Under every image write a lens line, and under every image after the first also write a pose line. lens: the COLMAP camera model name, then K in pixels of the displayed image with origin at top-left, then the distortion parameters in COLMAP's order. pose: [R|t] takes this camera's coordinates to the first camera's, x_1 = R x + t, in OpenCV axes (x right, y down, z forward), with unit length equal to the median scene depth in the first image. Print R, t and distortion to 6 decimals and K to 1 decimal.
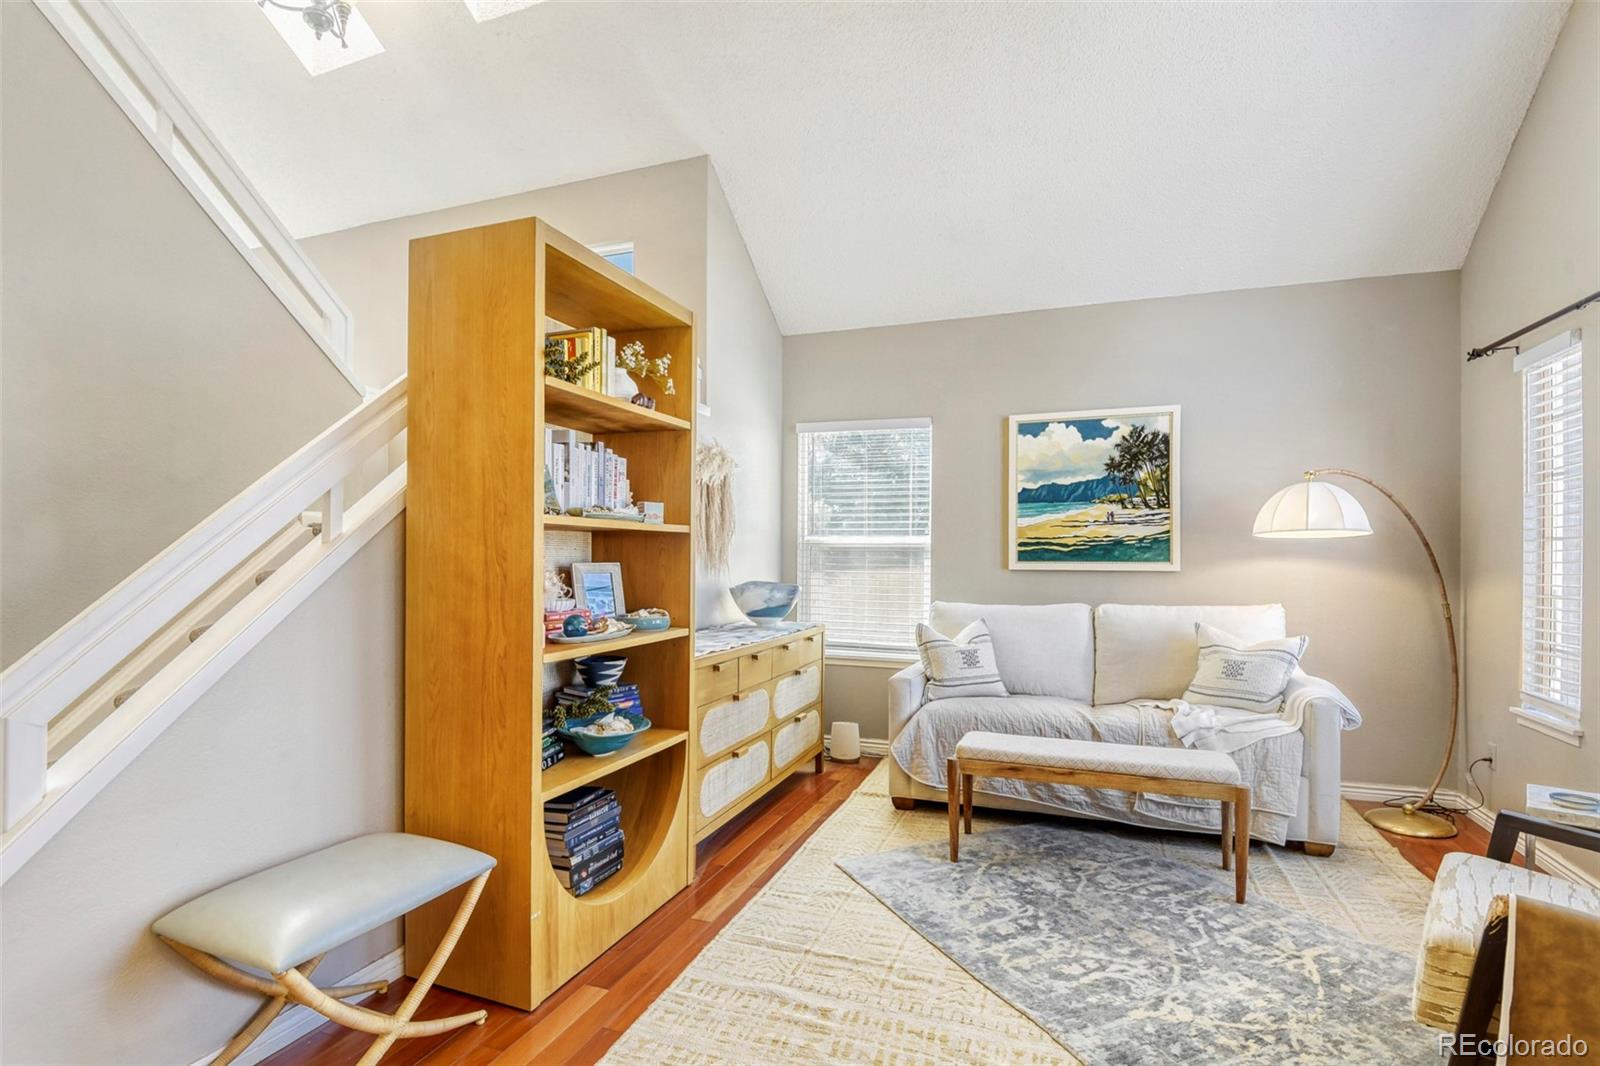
lens RADIAL K [[759.3, 0, 800.0], [0, 759.3, 533.0], [0, 0, 1]] dist [0.036045, -0.031309]
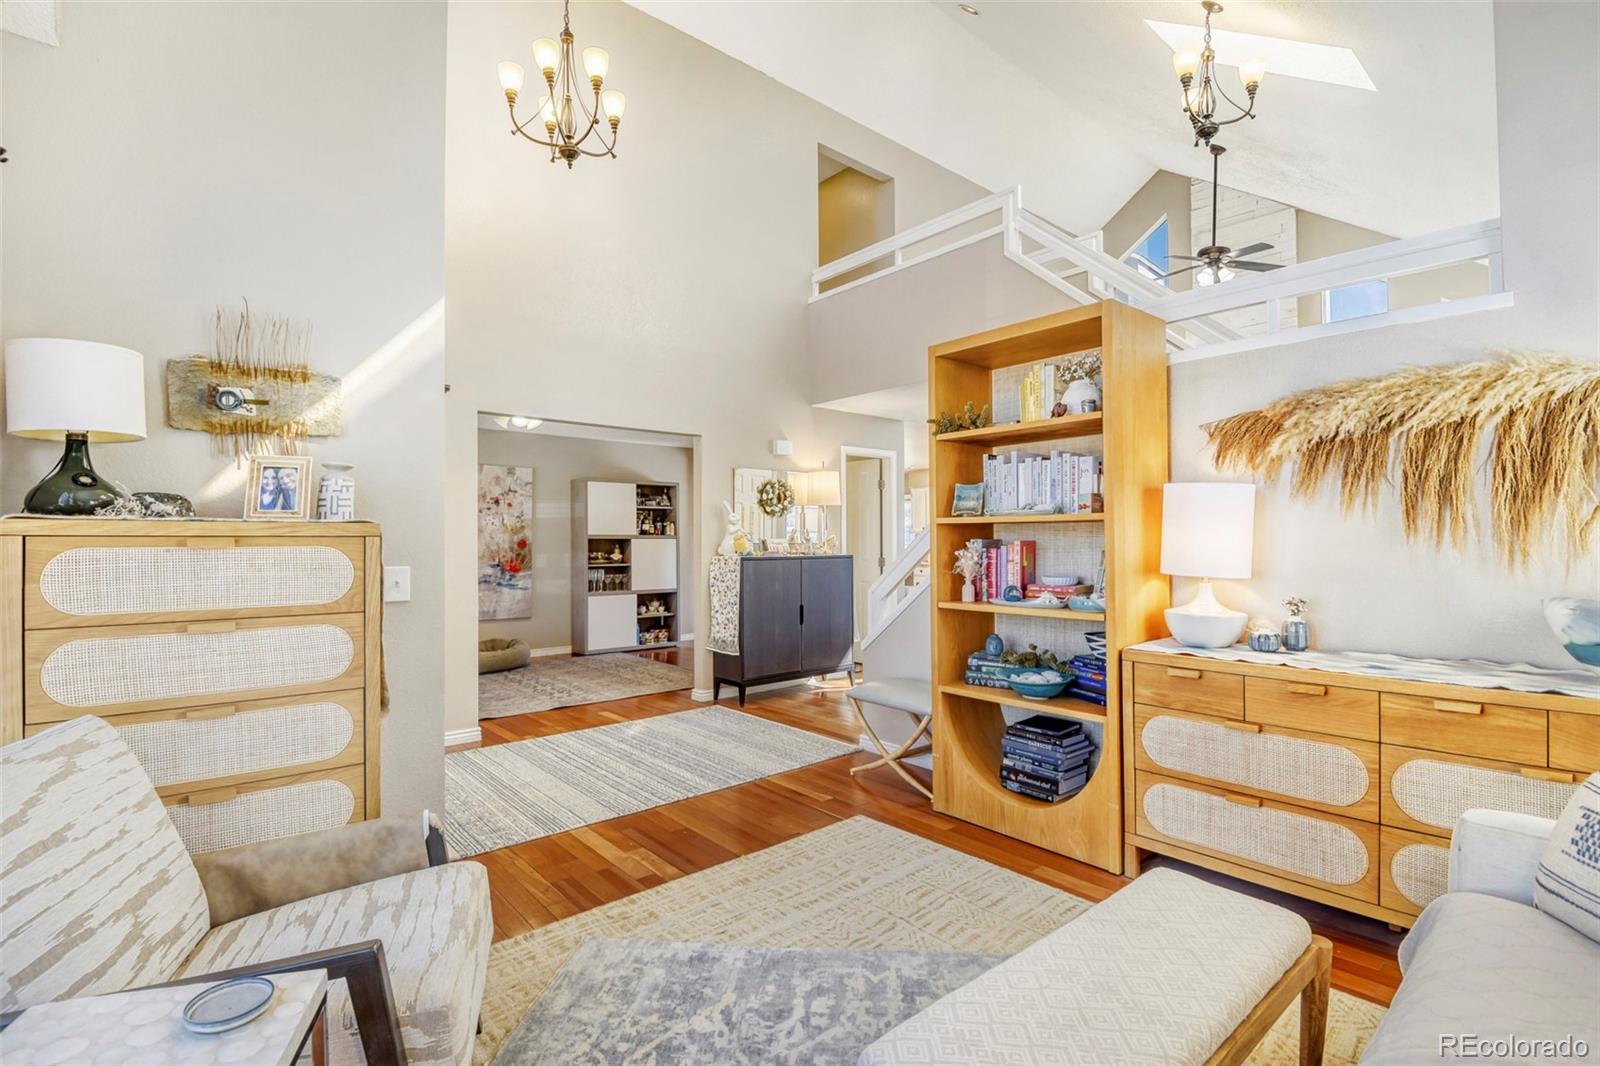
lens RADIAL K [[740.6, 0, 800.0], [0, 740.6, 533.0], [0, 0, 1]] dist [0.030460, -0.029534]
pose [[-0.476276, -0.020386, -0.879059, 1.127983], [0.020340, 0.999208, -0.034193, 0.060107], [0.879060, -0.034166, -0.475484, 1.404370]]
